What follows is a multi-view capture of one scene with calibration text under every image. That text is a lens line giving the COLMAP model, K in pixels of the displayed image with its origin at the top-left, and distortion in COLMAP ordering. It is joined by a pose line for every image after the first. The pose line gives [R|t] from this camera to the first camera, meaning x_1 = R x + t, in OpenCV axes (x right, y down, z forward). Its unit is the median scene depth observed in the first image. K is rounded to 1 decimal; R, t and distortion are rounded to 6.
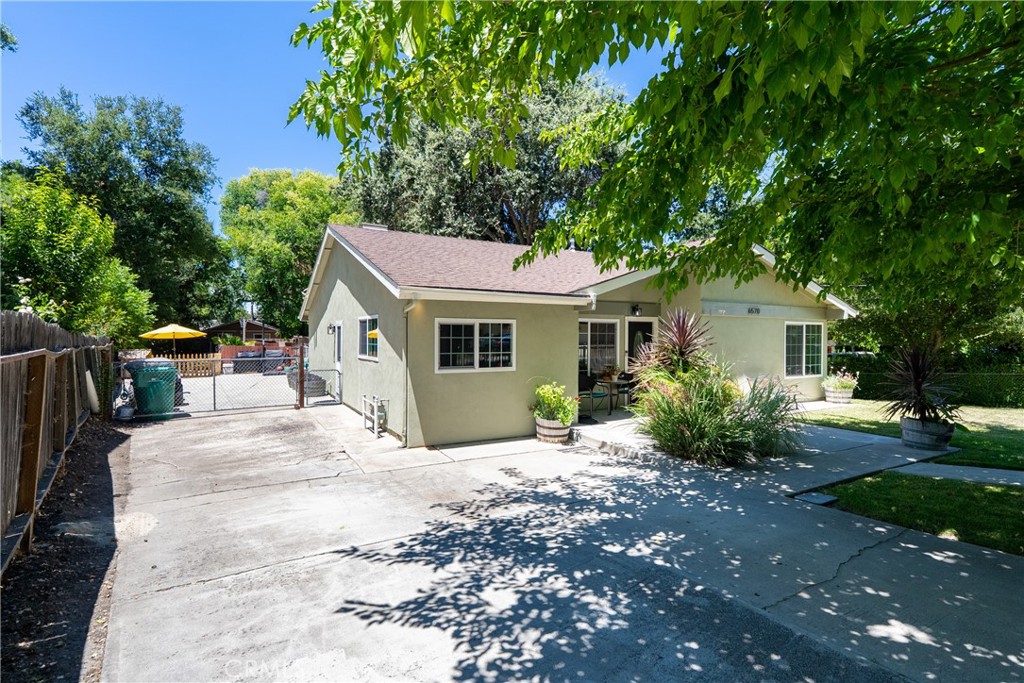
lens RADIAL K [[487.6, 0, 512.0], [0, 487.6, 341.5], [0, 0, 1]] dist [-0.000169, -0.000471]
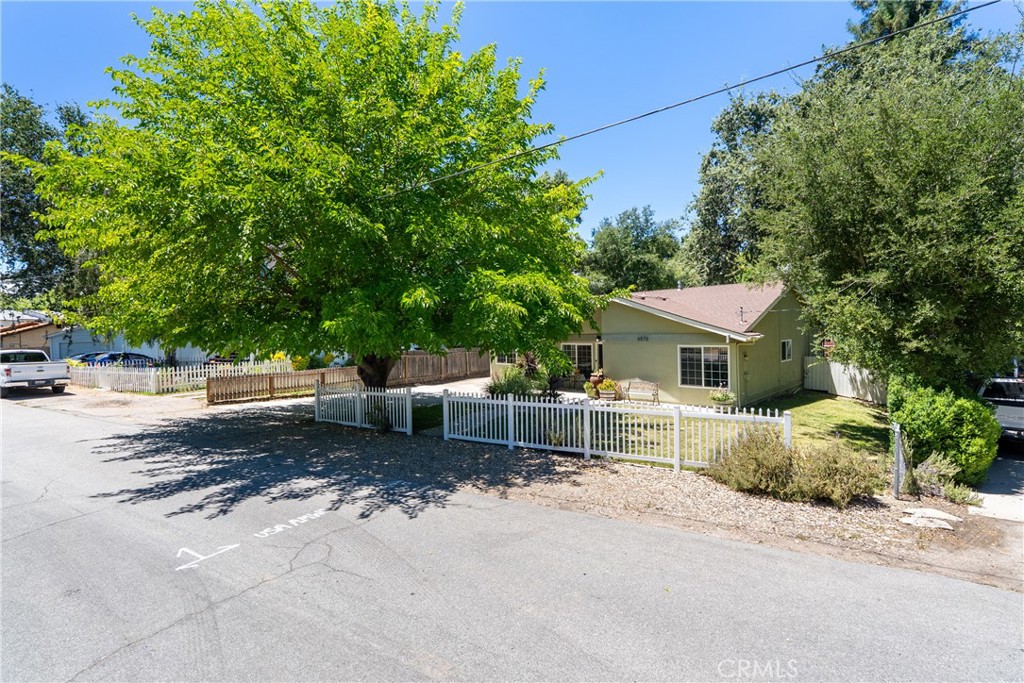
lens RADIAL K [[470.1, 0, 512.0], [0, 470.1, 341.5], [0, 0, 1]] dist [0.018080, 0.000482]
pose [[0.273621, 0.013511, -0.961743, 1.171726], [0.011738, 0.999780, 0.017385, -0.054610], [0.961766, -0.016046, 0.273402, 0.121607]]
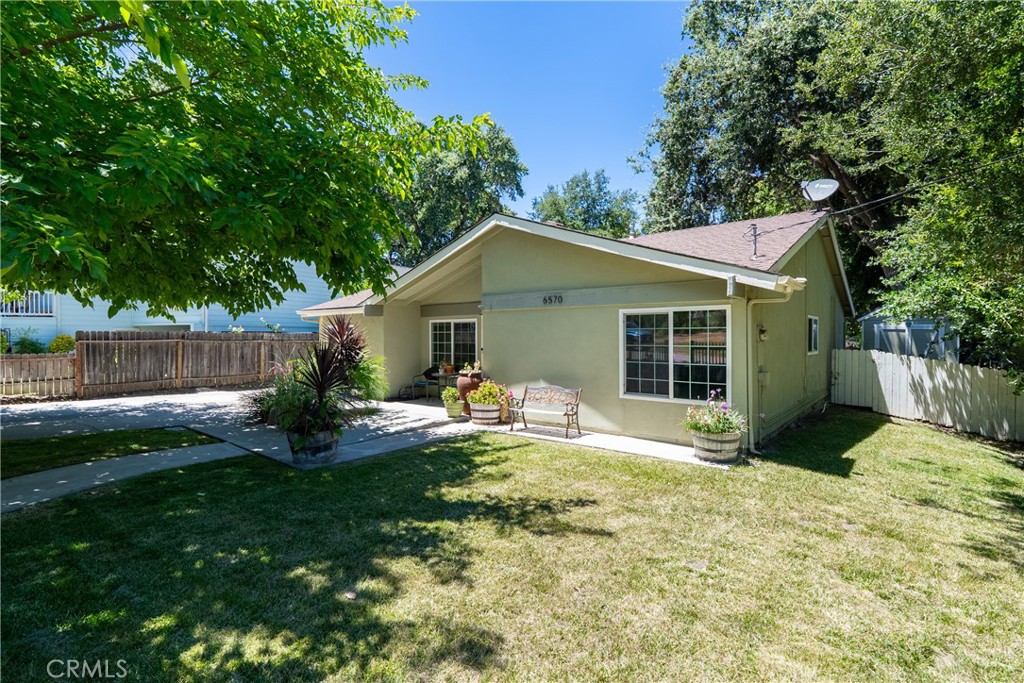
lens RADIAL K [[487.6, 0, 512.0], [0, 487.6, 341.5], [0, 0, 1]] dist [-0.000169, -0.000471]
pose [[0.351323, 0.005033, -0.936241, 0.764498], [-0.008520, 0.999961, 0.002178, 0.001035], [0.936216, 0.007212, 0.351352, 0.431416]]
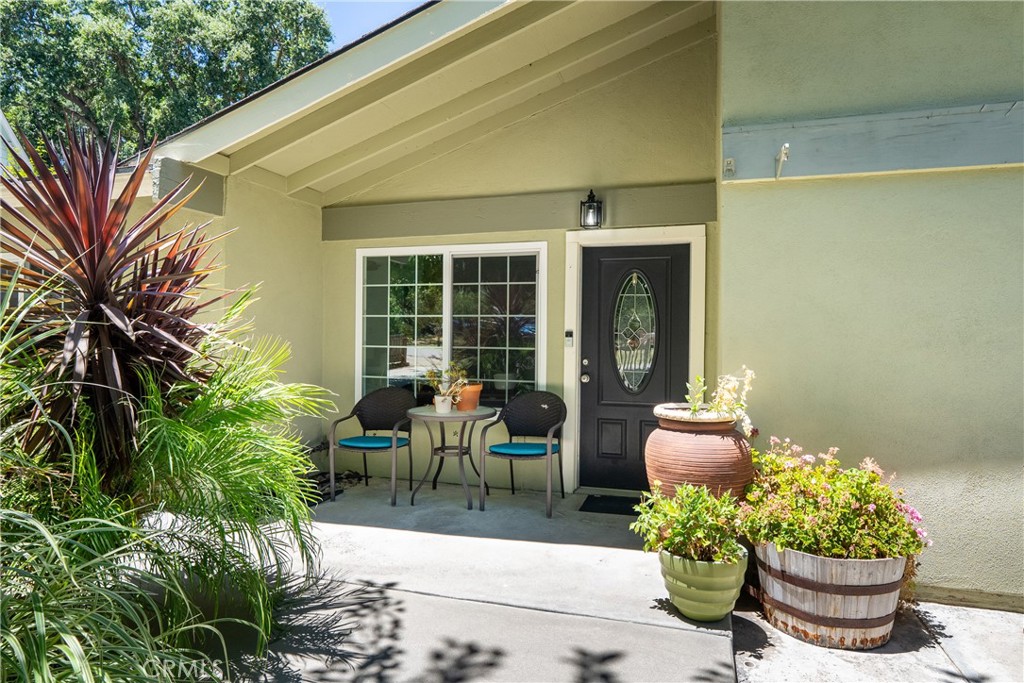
lens RADIAL K [[603.8, 0, 512.0], [0, 603.8, 341.5], [0, 0, 1]] dist [0.005541, 0.000904]
pose [[0.683336, 0.006894, -0.730071, 0.323405], [-0.011915, 0.999928, -0.001710, 0.017096], [0.730007, 0.009867, 0.683369, 0.421258]]
